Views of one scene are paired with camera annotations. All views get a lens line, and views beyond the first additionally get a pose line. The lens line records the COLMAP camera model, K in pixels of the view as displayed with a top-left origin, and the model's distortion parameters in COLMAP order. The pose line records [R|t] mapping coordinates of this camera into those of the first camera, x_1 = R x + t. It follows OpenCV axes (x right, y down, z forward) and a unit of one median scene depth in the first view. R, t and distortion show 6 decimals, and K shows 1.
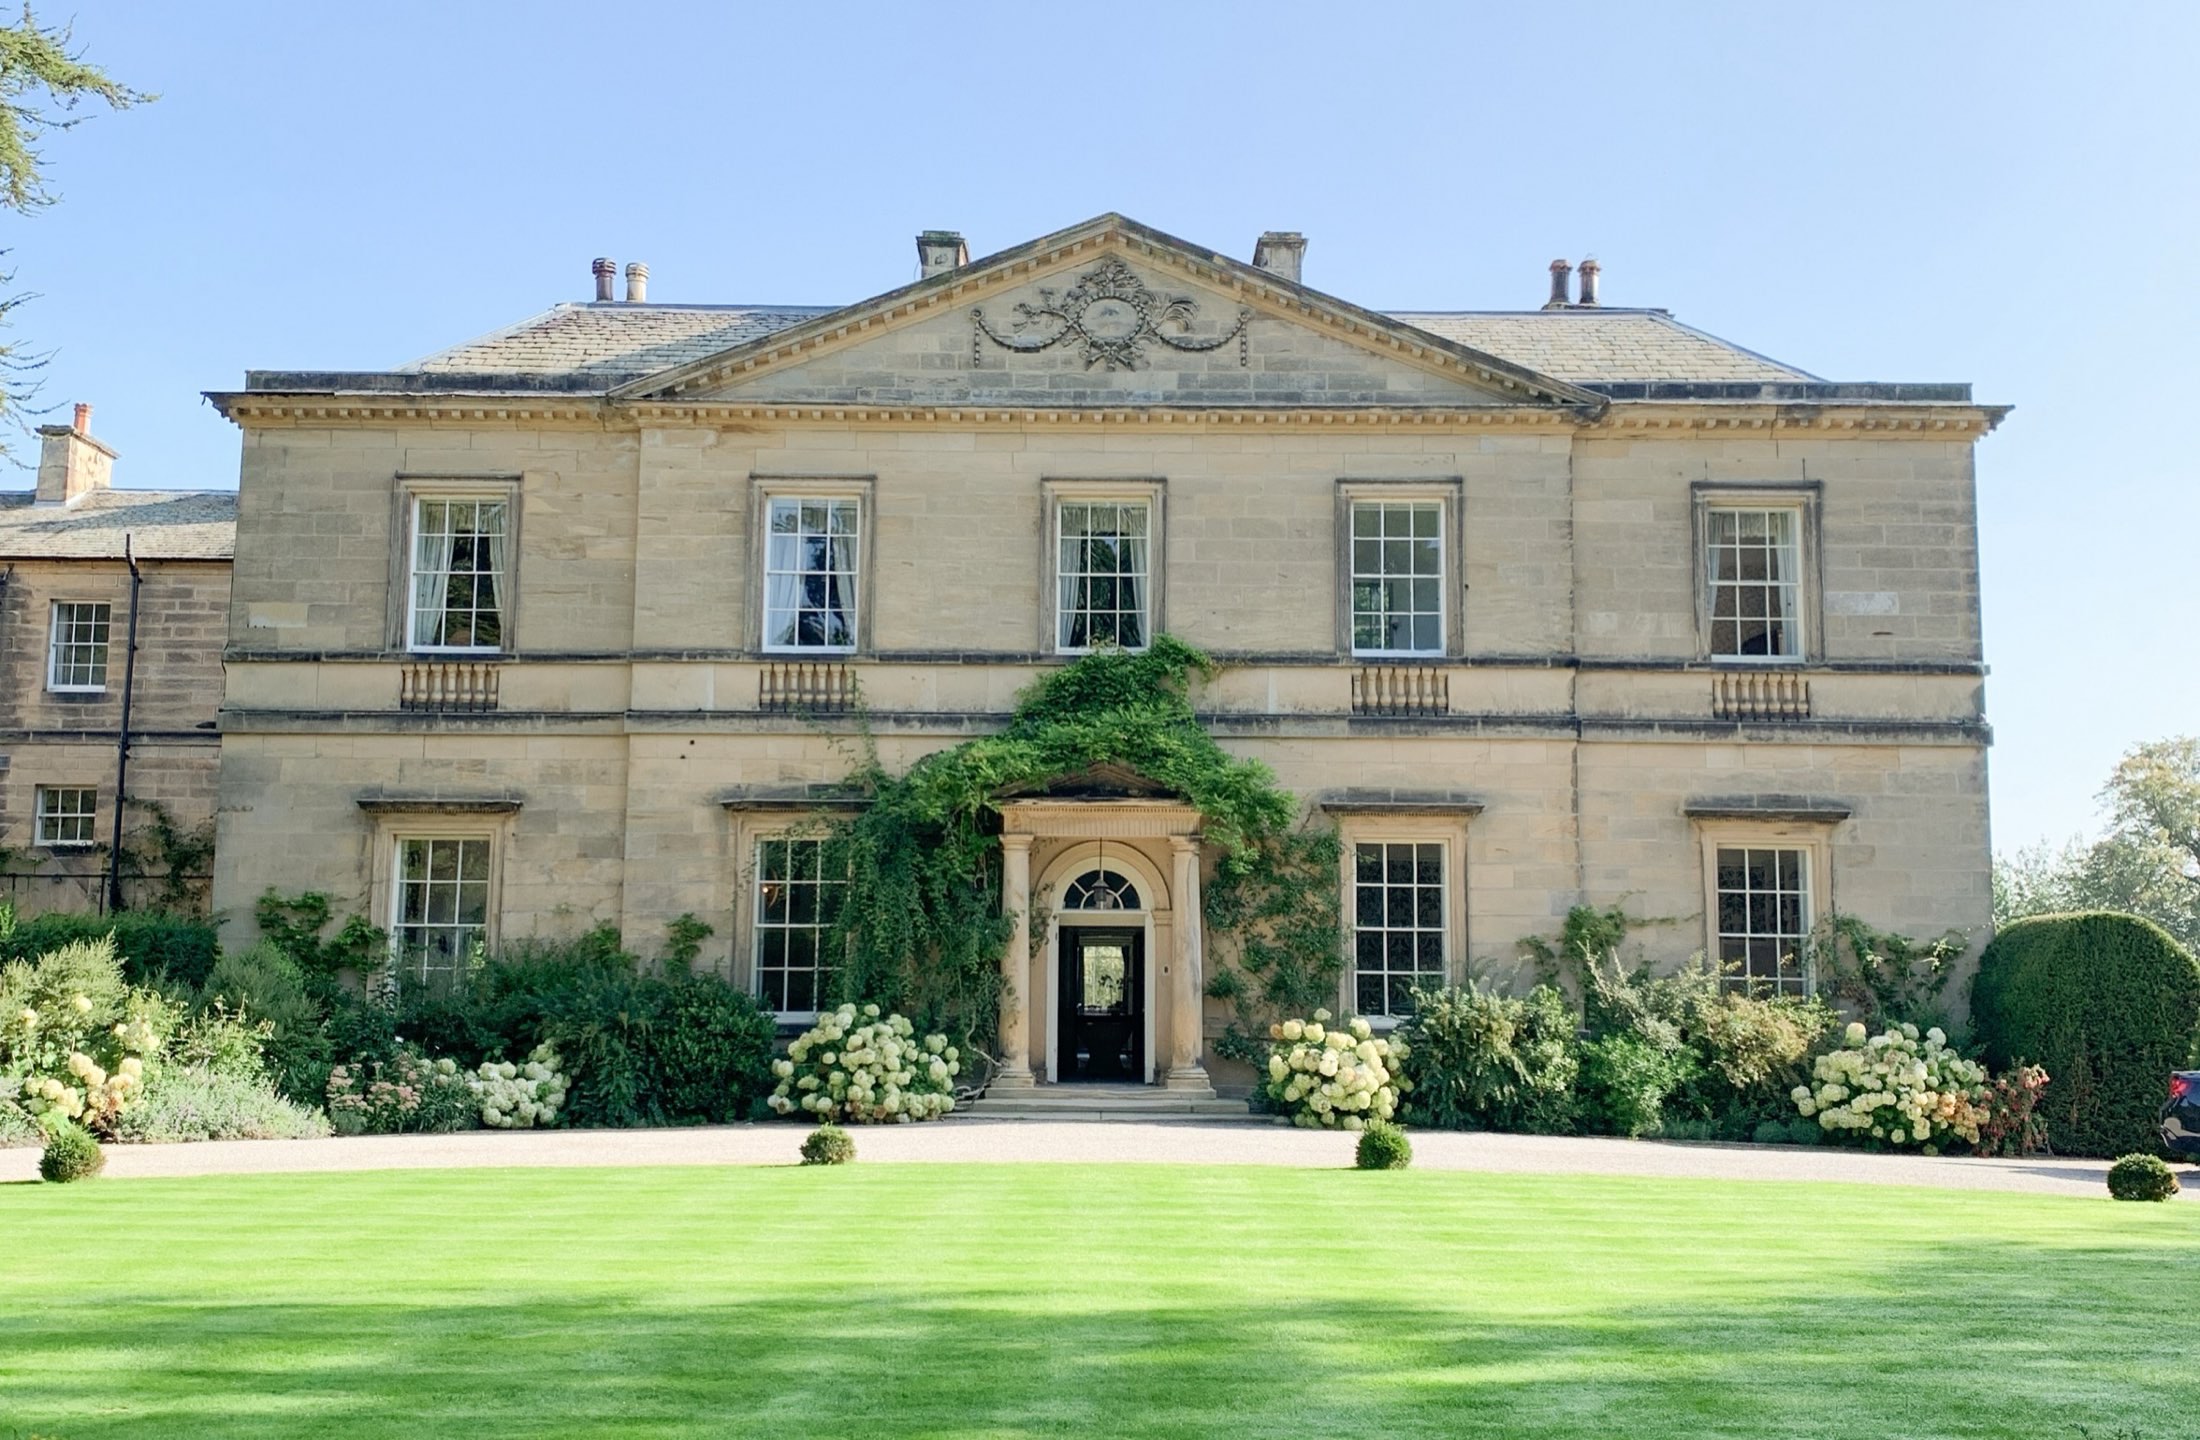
lens RADIAL K [[2621.4, 0, 1100.0], [0, 2621.4, 720.0], [0, 0, 1]] dist [0.093481, -0.014668]
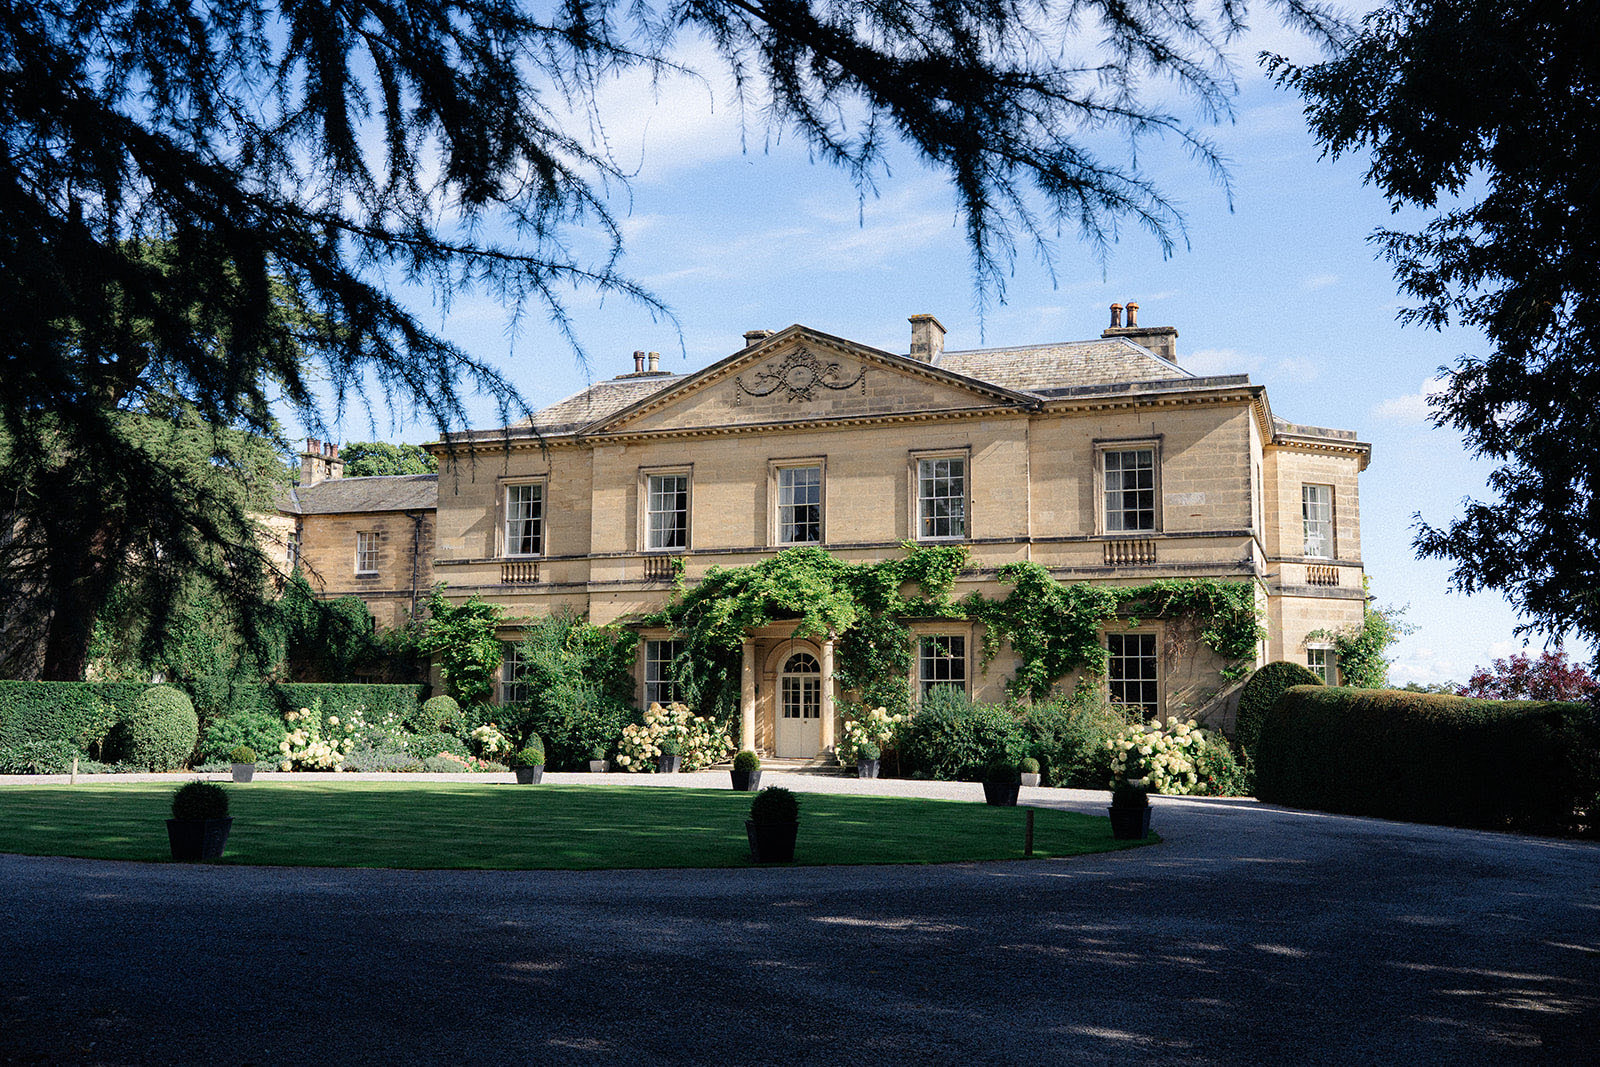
lens RADIAL K [[2235.8, 0, 800.0], [0, 2235.8, 533.5], [0, 0, 1]] dist [0.004583, 0.004862]
pose [[0.890120, -0.041711, -0.453813, 0.769029], [0.044631, 0.998994, -0.004280, -0.026307], [0.453536, -0.016445, 0.891086, -0.514744]]
